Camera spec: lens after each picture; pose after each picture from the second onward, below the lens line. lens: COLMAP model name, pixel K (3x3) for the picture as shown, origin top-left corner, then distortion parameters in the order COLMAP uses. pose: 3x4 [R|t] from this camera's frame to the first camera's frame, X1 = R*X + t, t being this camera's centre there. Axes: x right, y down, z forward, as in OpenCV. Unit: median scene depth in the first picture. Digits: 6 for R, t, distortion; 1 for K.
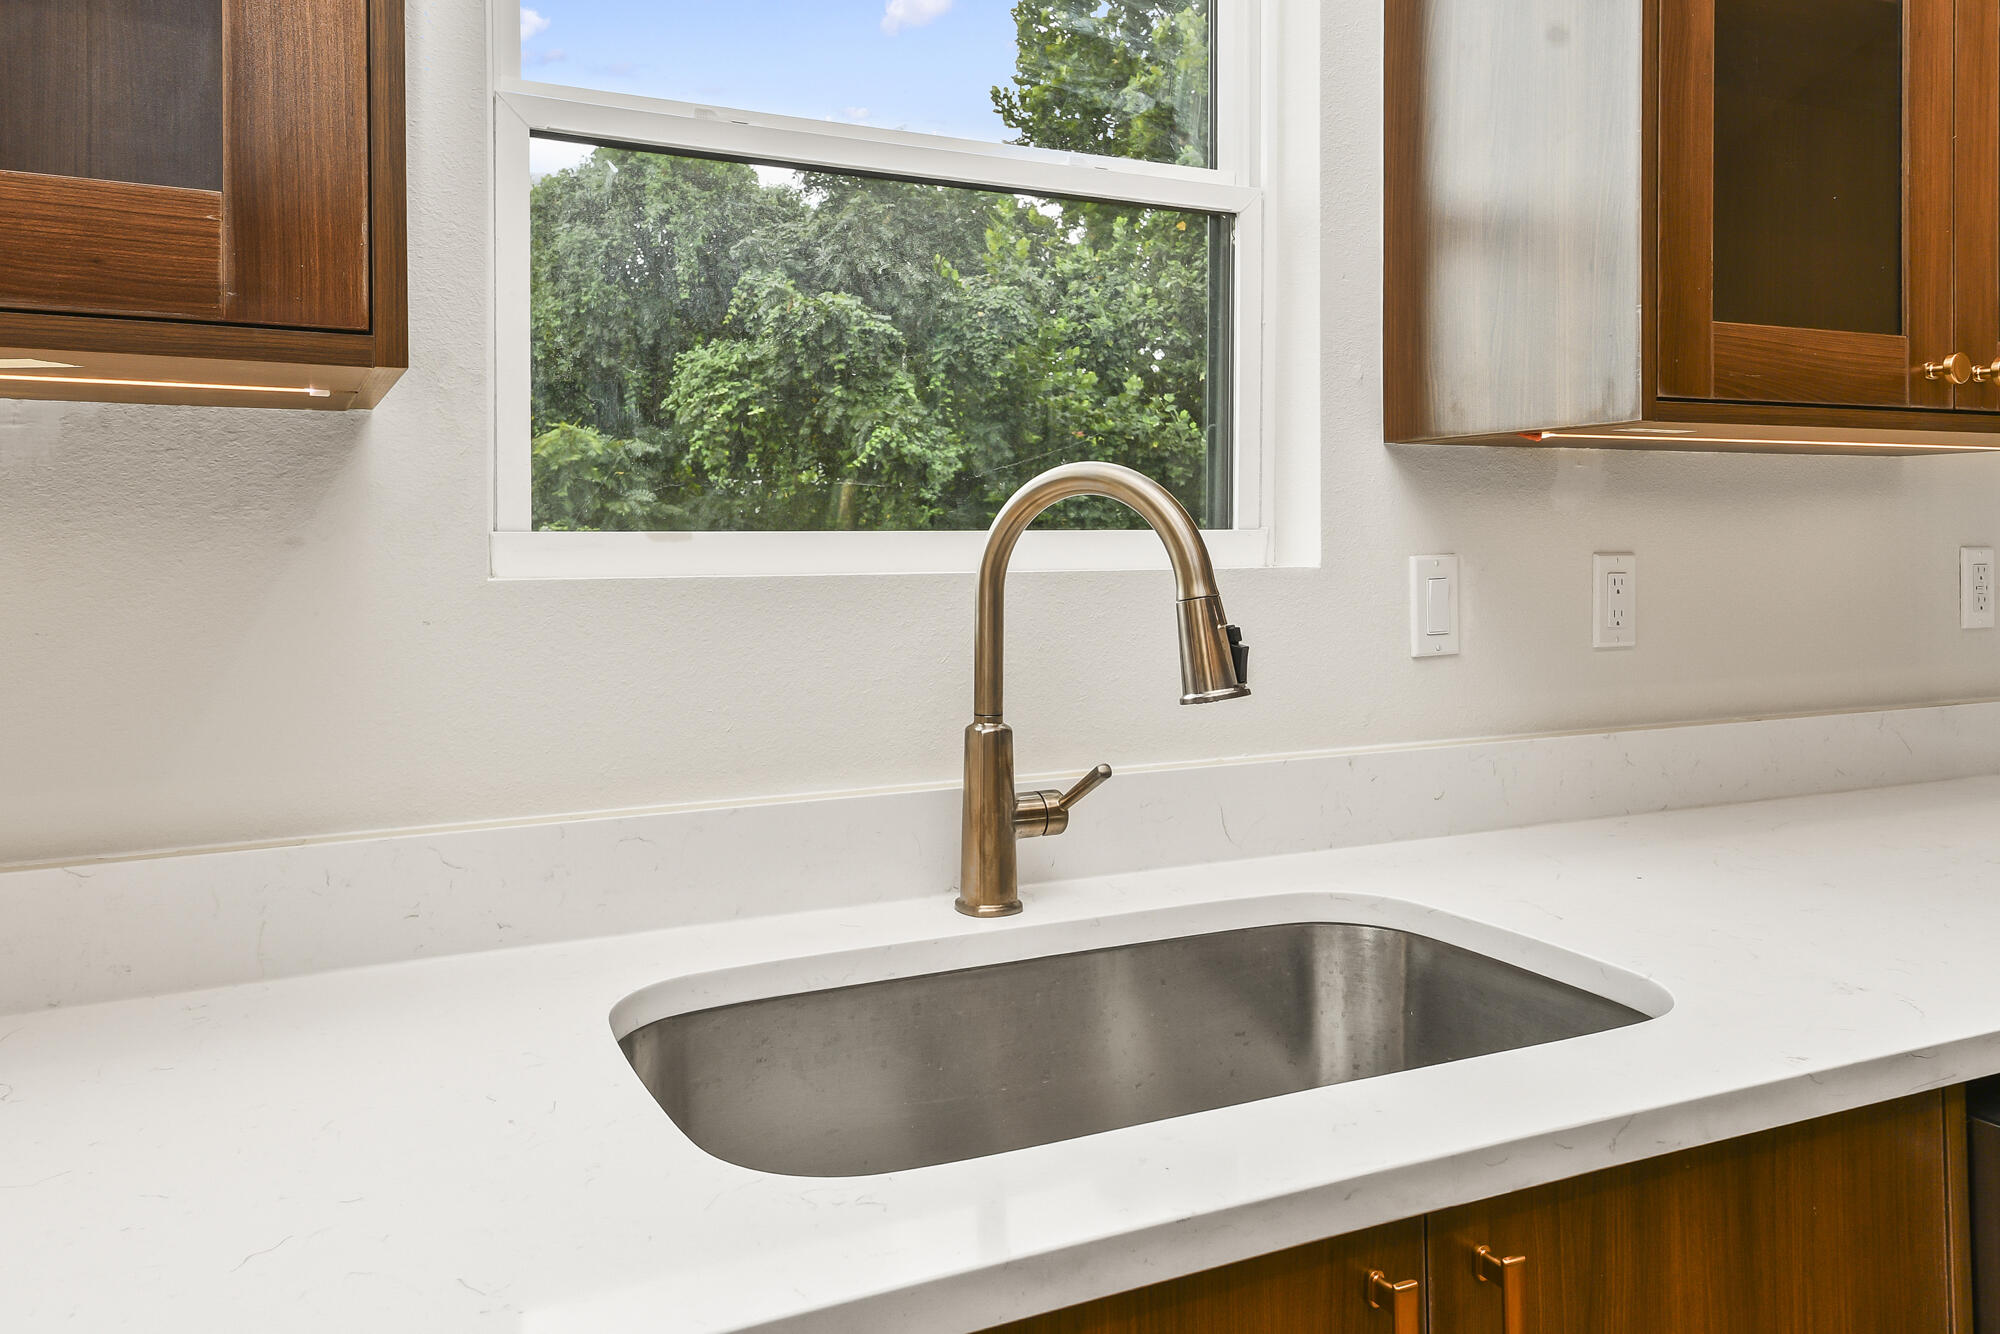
lens RADIAL K [[1435.8, 0, 911.3], [0, 1435.8, 540.3], [0, 0, 1]] dist [0.025981, 0.001764]
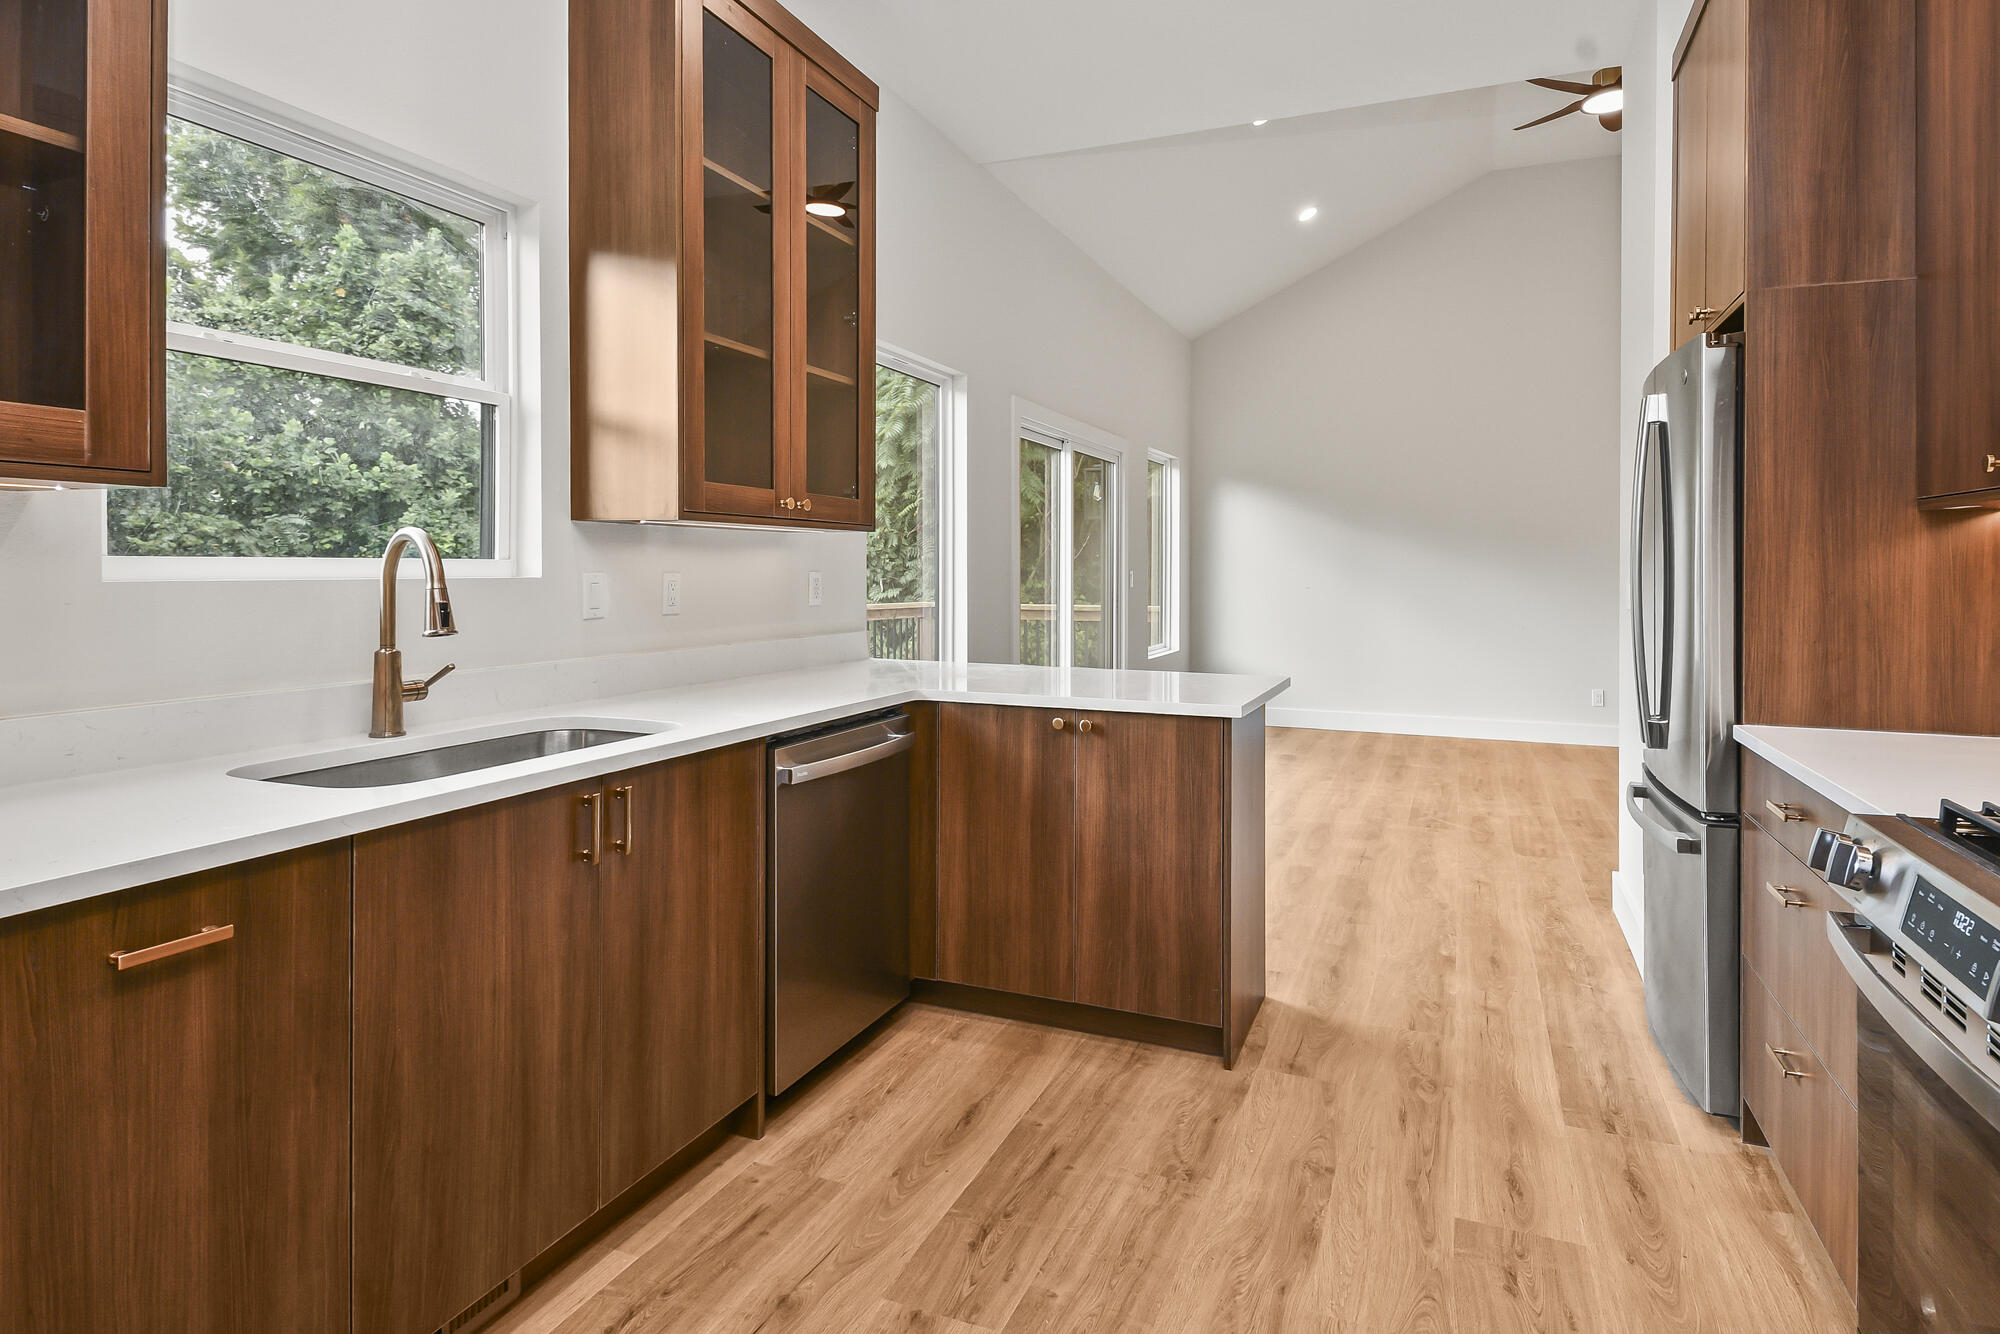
lens RADIAL K [[1073.0, 0, 1033.5], [0, 1073.0, 570.0], [0, 0, 1]] dist [-0.001427, -0.000963]
pose [[0.723293, 0.006082, 0.690515, -0.276656], [-0.007933, 0.999968, -0.000499, 0.001976], [-0.690496, -0.005117, 0.723318, -0.638284]]
